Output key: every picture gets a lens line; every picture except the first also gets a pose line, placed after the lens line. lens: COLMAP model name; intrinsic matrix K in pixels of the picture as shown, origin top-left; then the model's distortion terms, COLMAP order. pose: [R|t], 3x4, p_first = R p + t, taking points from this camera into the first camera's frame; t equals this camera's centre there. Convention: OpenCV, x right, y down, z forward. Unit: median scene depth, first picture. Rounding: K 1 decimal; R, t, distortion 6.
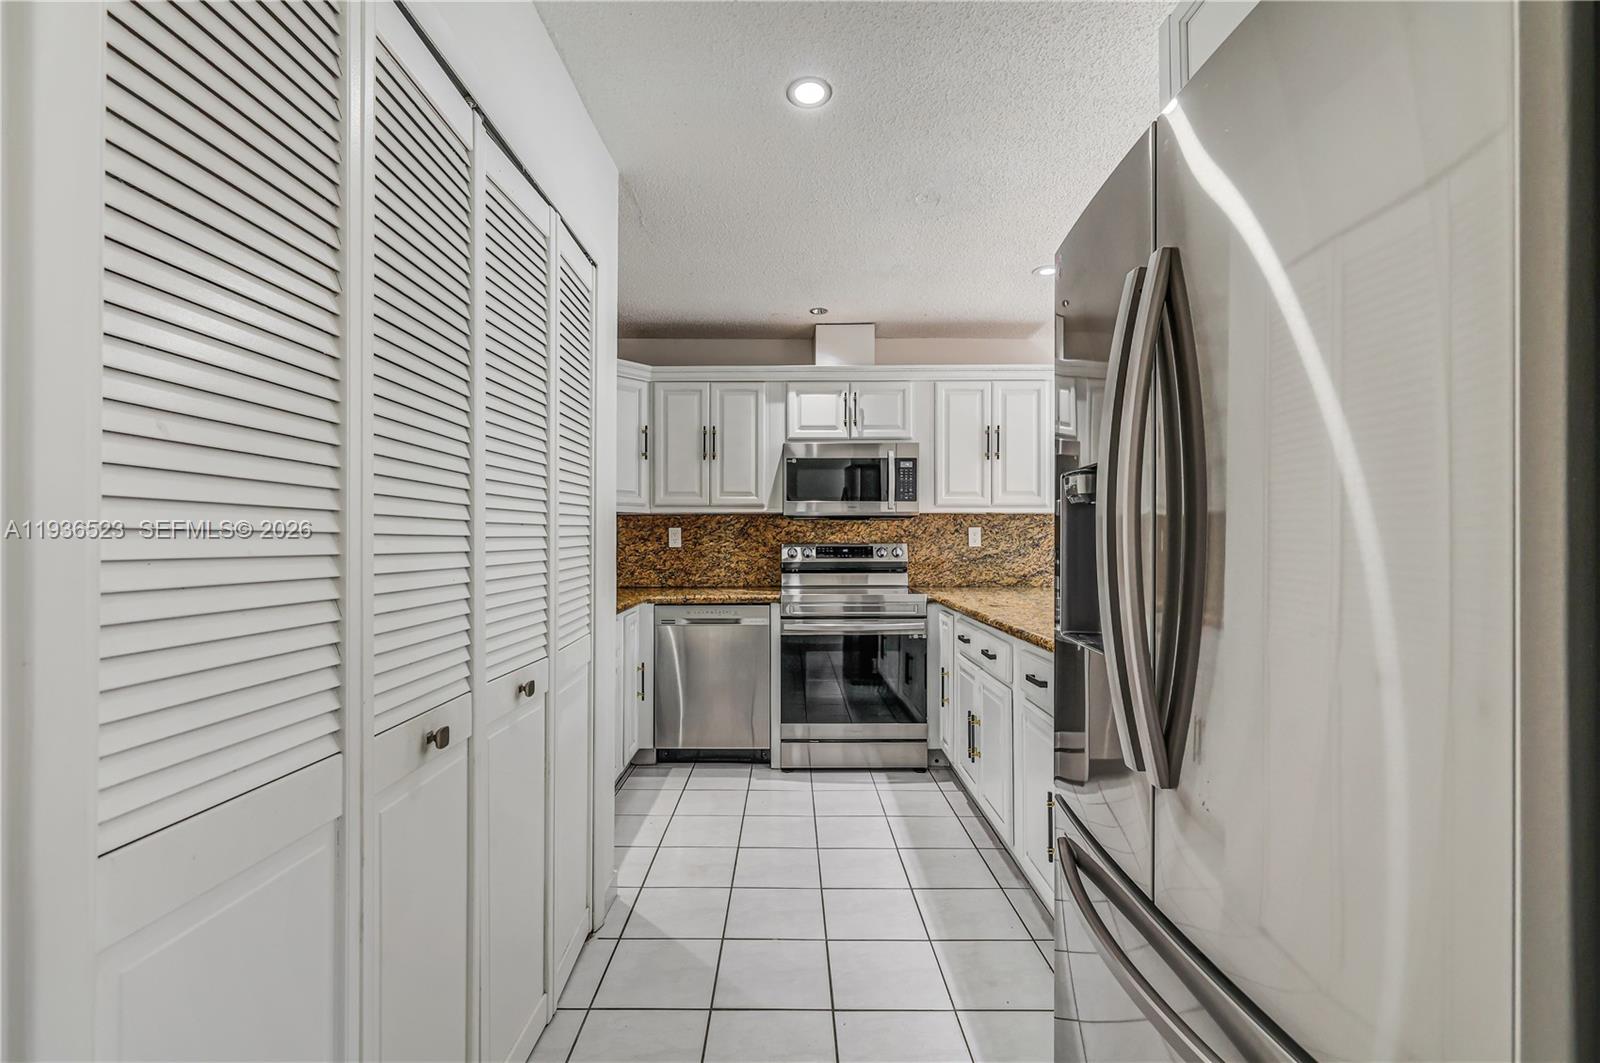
lens RADIAL K [[685.5, 0, 782.6], [0, 685.5, 535.1], [0, 0, 1]] dist [-0.002268, -0.000387]
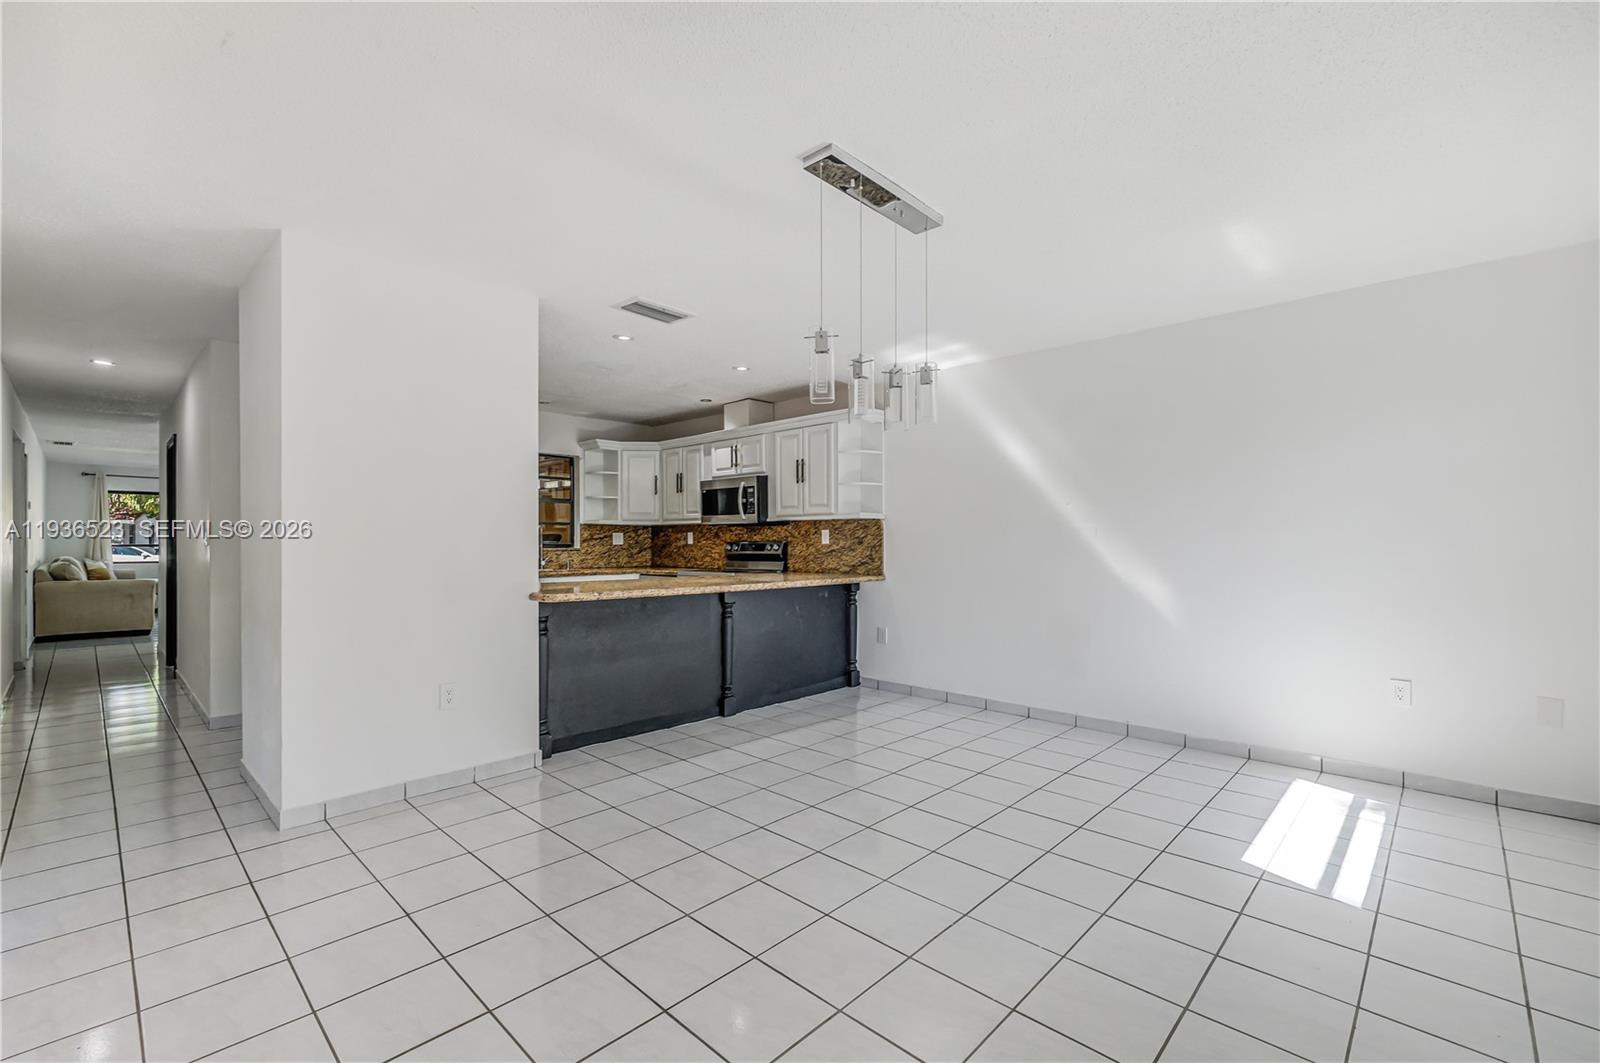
lens RADIAL K [[685.5, 0, 782.6], [0, 685.5, 535.1], [0, 0, 1]] dist [-0.002268, -0.000387]
pose [[0.723173, -0.007290, -0.690629, 1.250930], [0.006383, 0.999972, -0.003872, 0.004491], [0.690638, -0.001608, 0.723199, -0.063946]]
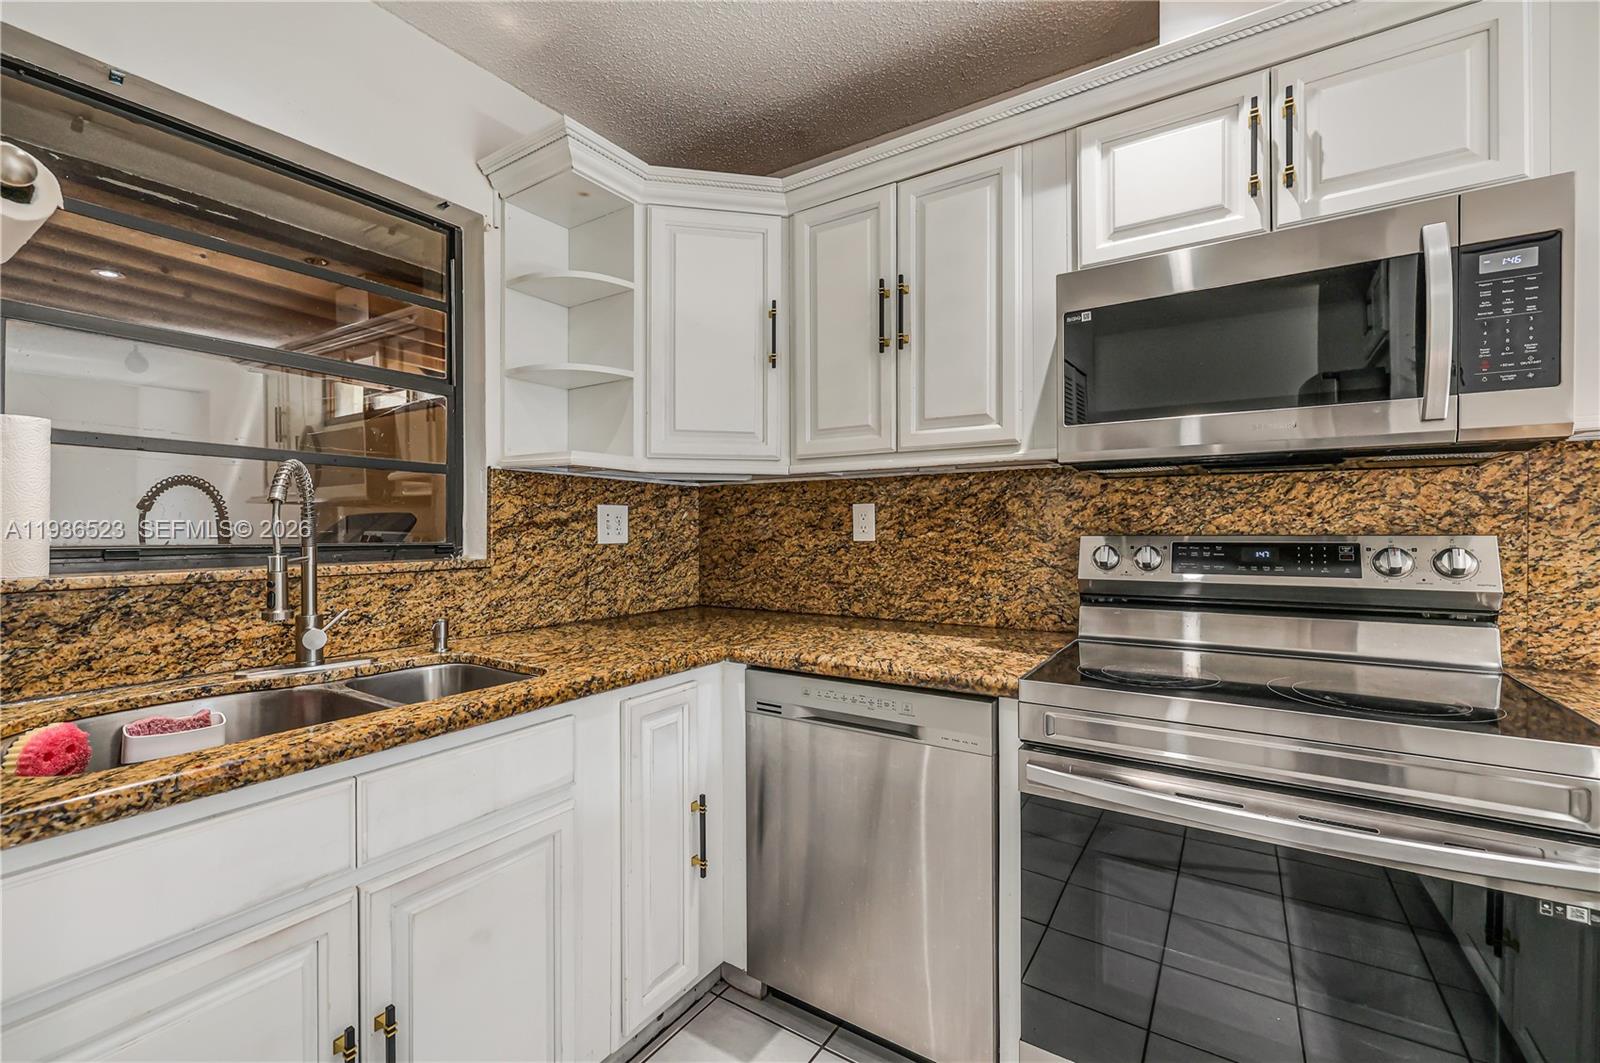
lens RADIAL K [[681.8, 0, 784.0], [0, 681.8, 529.4], [0, 0, 1]] dist [0.000734, -0.000227]
pose [[0.834709, -0.000972, -0.550691, 0.081918], [0.005140, 0.999969, 0.006026, 0.005674], [0.550668, -0.007861, 0.834687, 0.574182]]
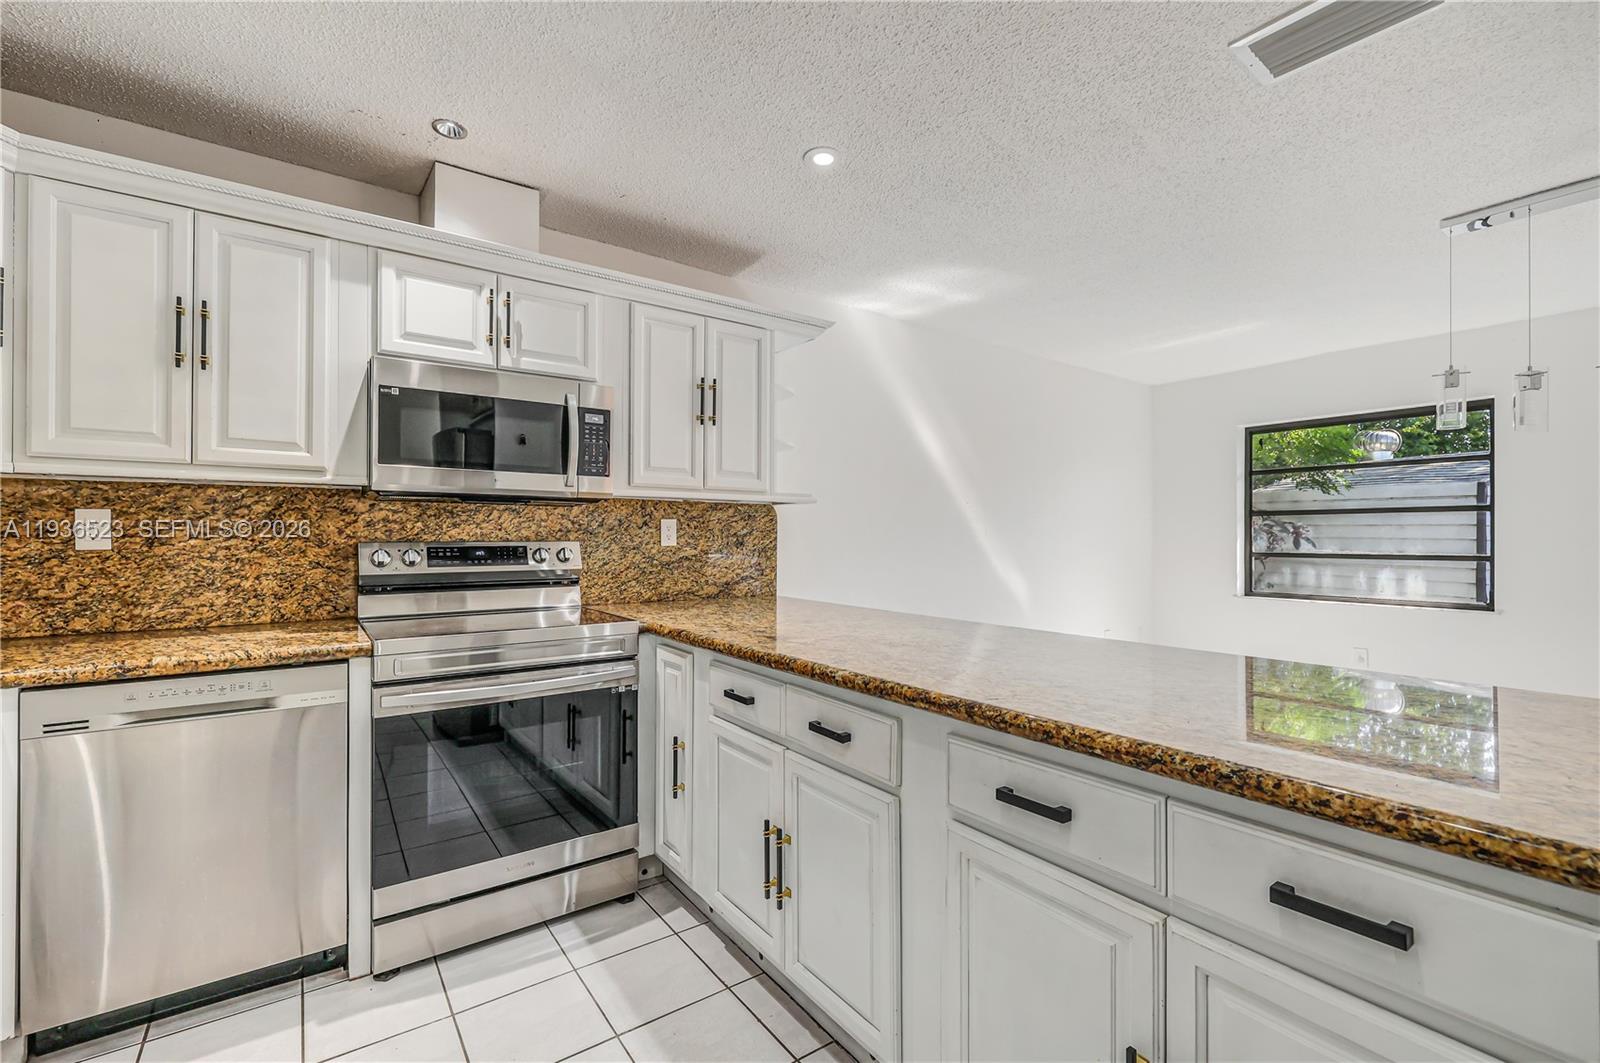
lens RADIAL K [[685.5, 0, 782.6], [0, 685.5, 535.1], [0, 0, 1]] dist [-0.002268, -0.000387]
pose [[0.811650, 0.004435, 0.584128, -0.049329], [-0.006407, 0.999979, 0.001311, 0.003947], [-0.584110, -0.004806, 0.811661, 0.361191]]
